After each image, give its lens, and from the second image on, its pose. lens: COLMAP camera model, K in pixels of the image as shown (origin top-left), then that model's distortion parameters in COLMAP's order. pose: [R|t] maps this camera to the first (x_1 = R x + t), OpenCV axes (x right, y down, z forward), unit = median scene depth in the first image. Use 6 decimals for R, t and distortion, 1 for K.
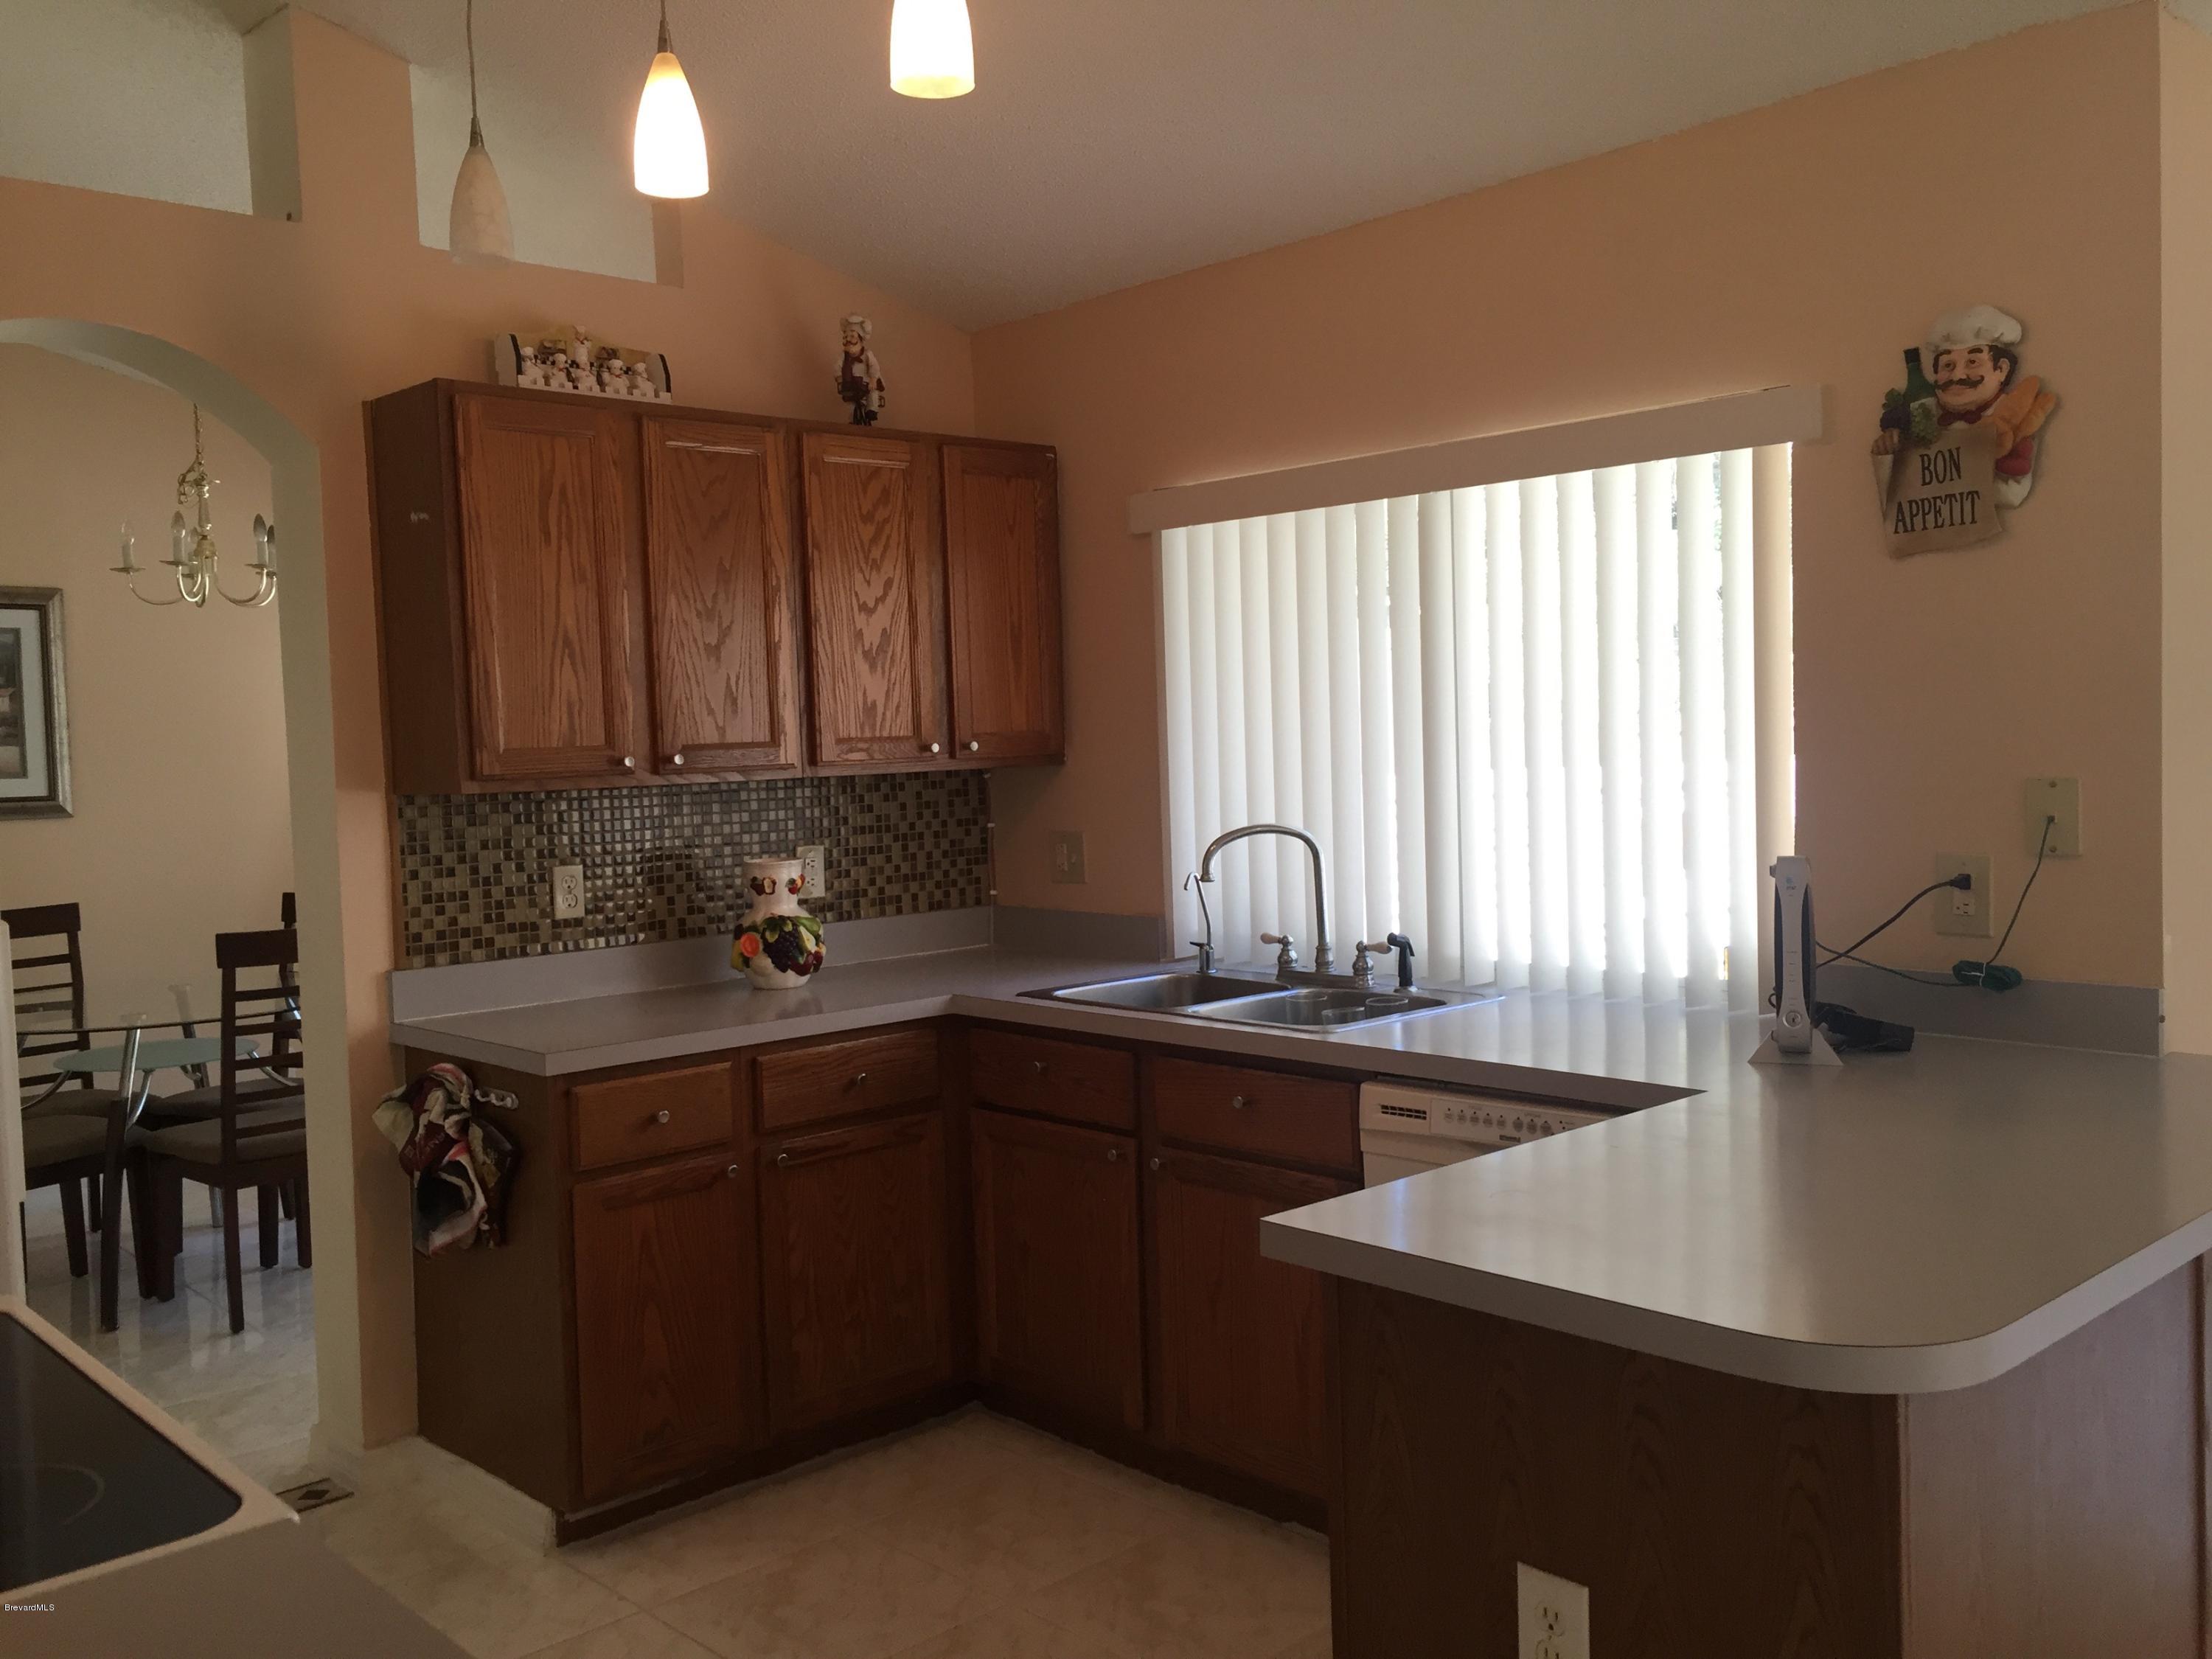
lens RADIAL K [[1897.8, 0, 1101.4], [0, 1897.8, 825.2], [0, 0, 1]] dist [0.031450, 0.000023]
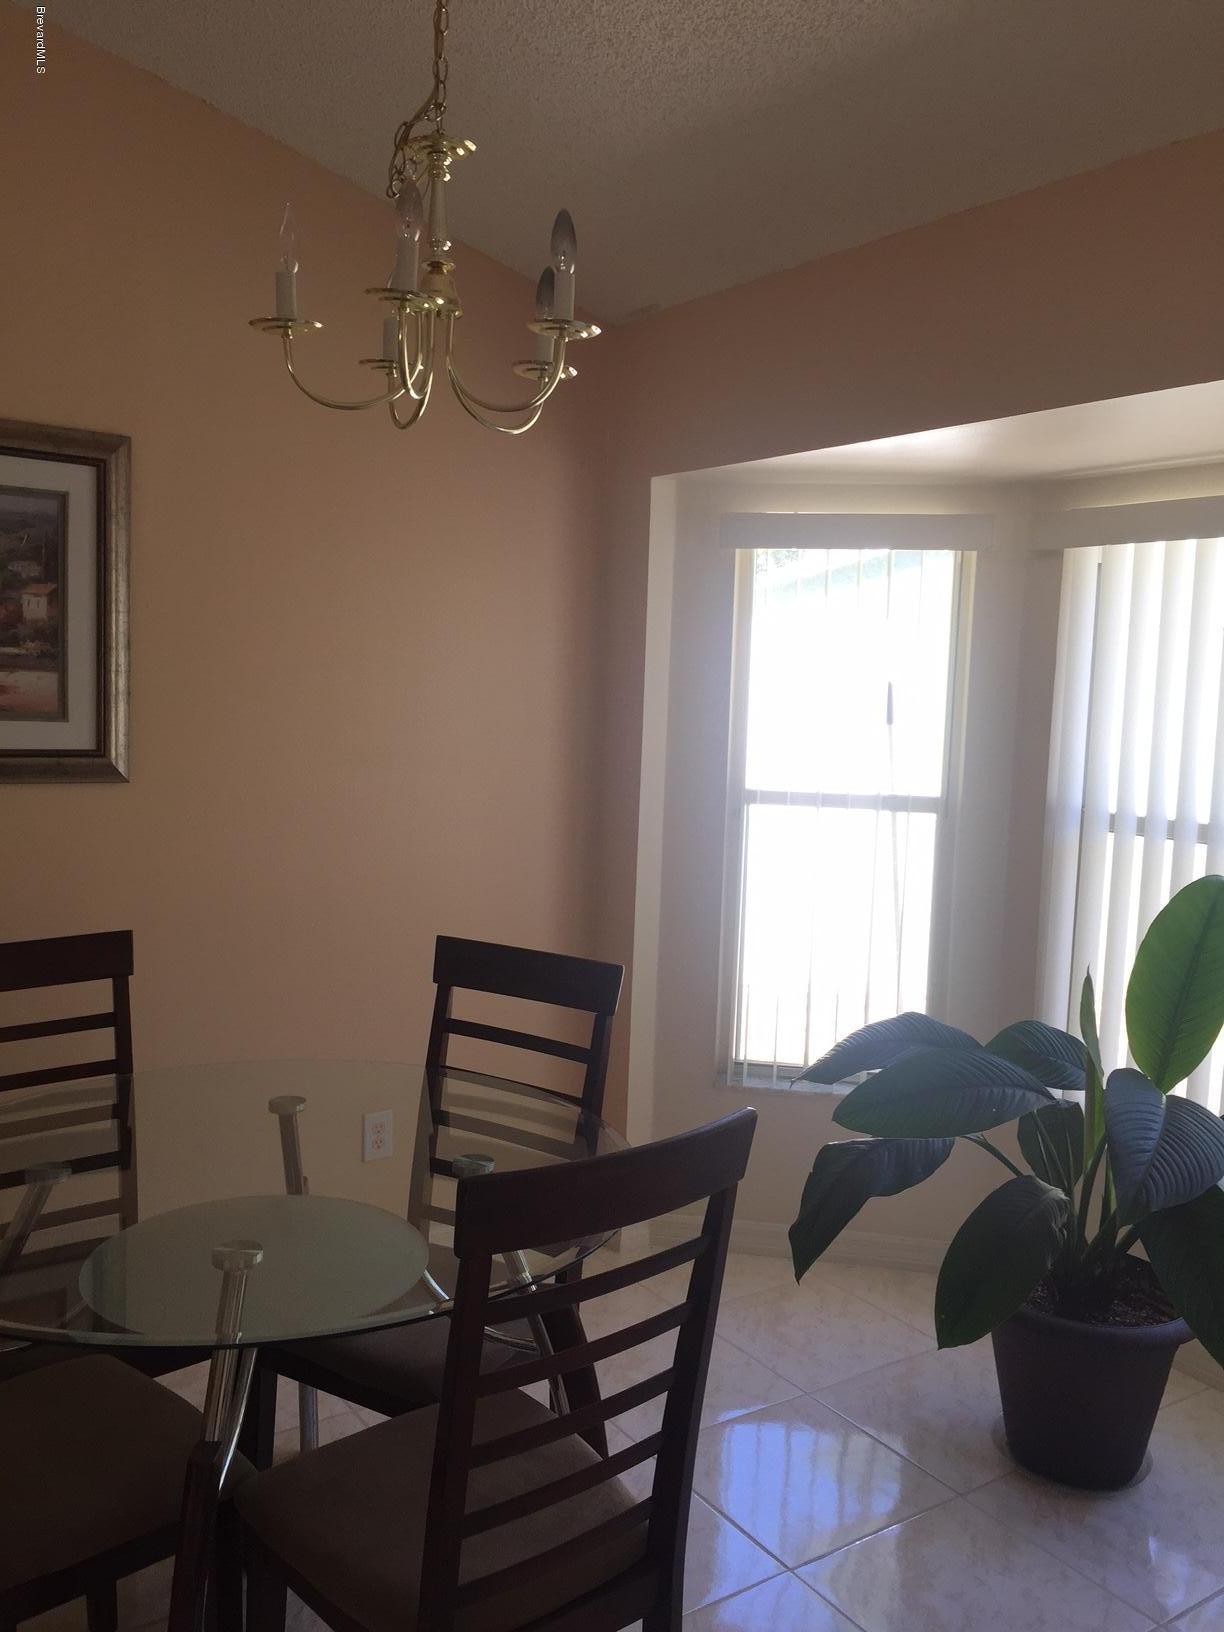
lens RADIAL K [[1400.2, 0, 614.6], [0, 1400.2, 816.9], [0, 0, 1]] dist [0.031450, 0.000023]
pose [[0.987569, 0.077446, -0.136783, -0.303401], [-0.071275, 0.996230, 0.049460, -0.029281], [0.140098, -0.039096, 0.989366, 0.542045]]
